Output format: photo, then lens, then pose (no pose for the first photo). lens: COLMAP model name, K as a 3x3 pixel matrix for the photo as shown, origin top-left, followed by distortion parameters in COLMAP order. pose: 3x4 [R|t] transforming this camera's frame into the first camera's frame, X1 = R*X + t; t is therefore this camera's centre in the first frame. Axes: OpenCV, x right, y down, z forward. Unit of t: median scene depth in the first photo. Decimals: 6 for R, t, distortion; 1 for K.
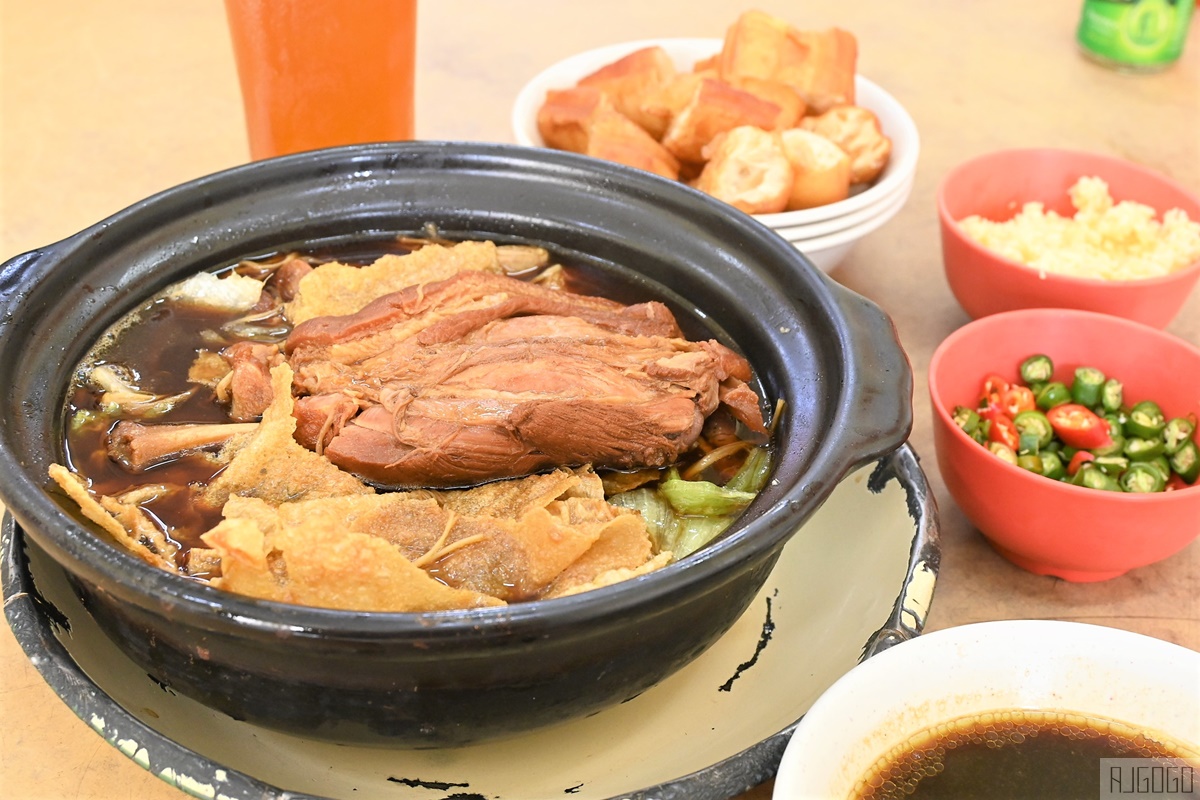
lens RADIAL K [[1668.6, 0, 600.0], [0, 1668.6, 400.0], [0, 0, 1]] dist [-0.032917, -0.004020]
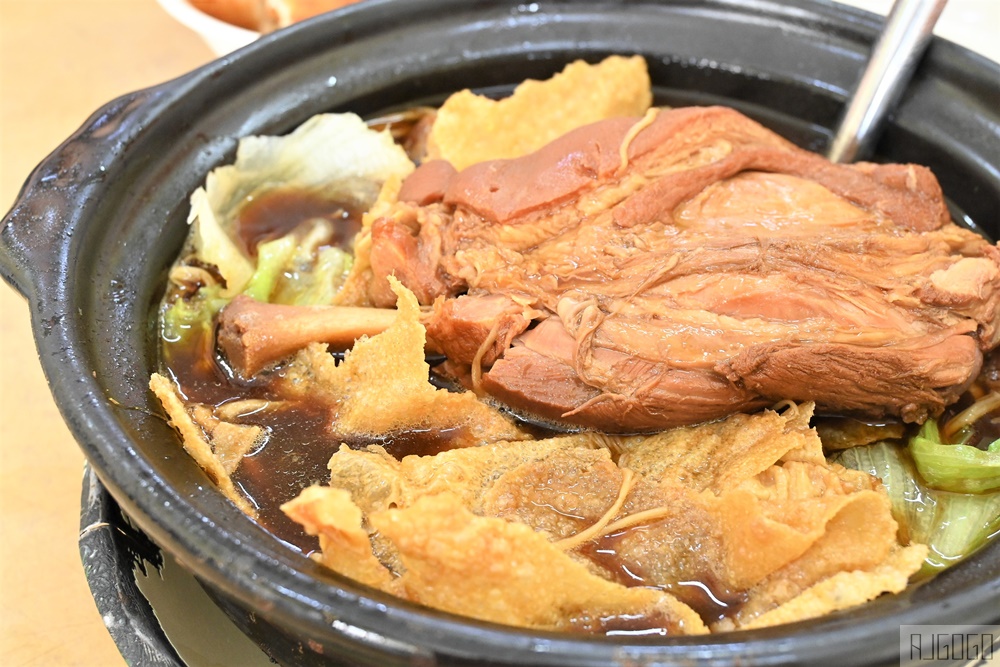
lens RADIAL K [[1422.4, 0, 500.0], [0, 1422.4, 333.5], [0, 0, 1]] dist [0.001977, -0.056624]
pose [[0.990526, 0.048157, -0.128606, -0.070056], [-0.037547, 0.995785, 0.083684, -0.038449], [0.132094, -0.078063, 0.988159, 0.338897]]
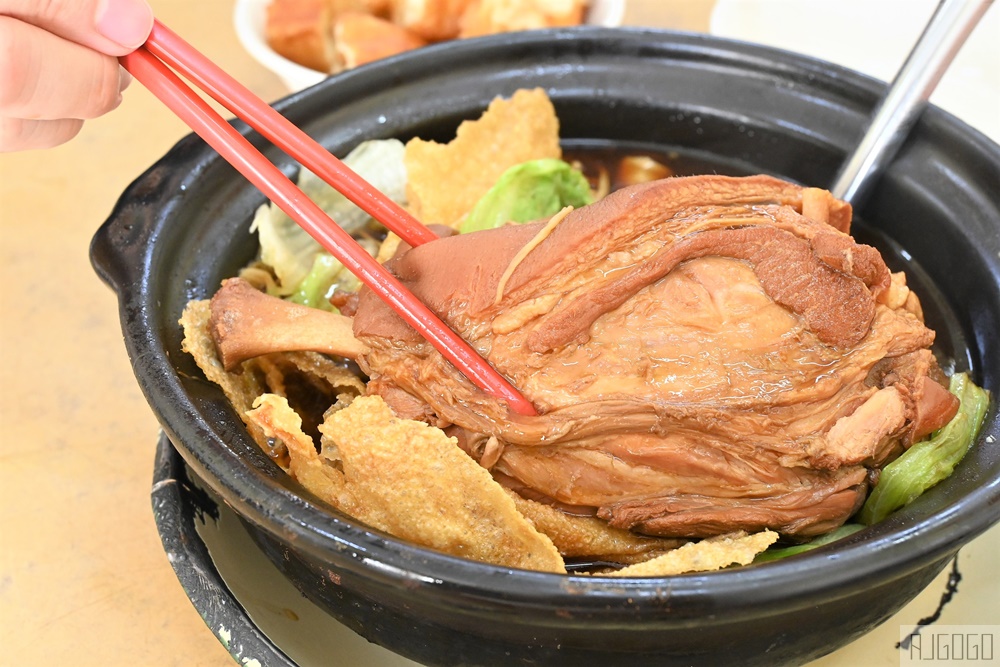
lens RADIAL K [[1390.5, 0, 500.0], [0, 1390.5, 333.5], [0, 0, 1]] dist [-0.032917, -0.004020]
pose [[0.979713, 0.077281, -0.184907, -0.014681], [-0.066013, 0.995611, 0.066344, -0.034229], [0.189223, -0.052791, 0.980514, 0.235359]]
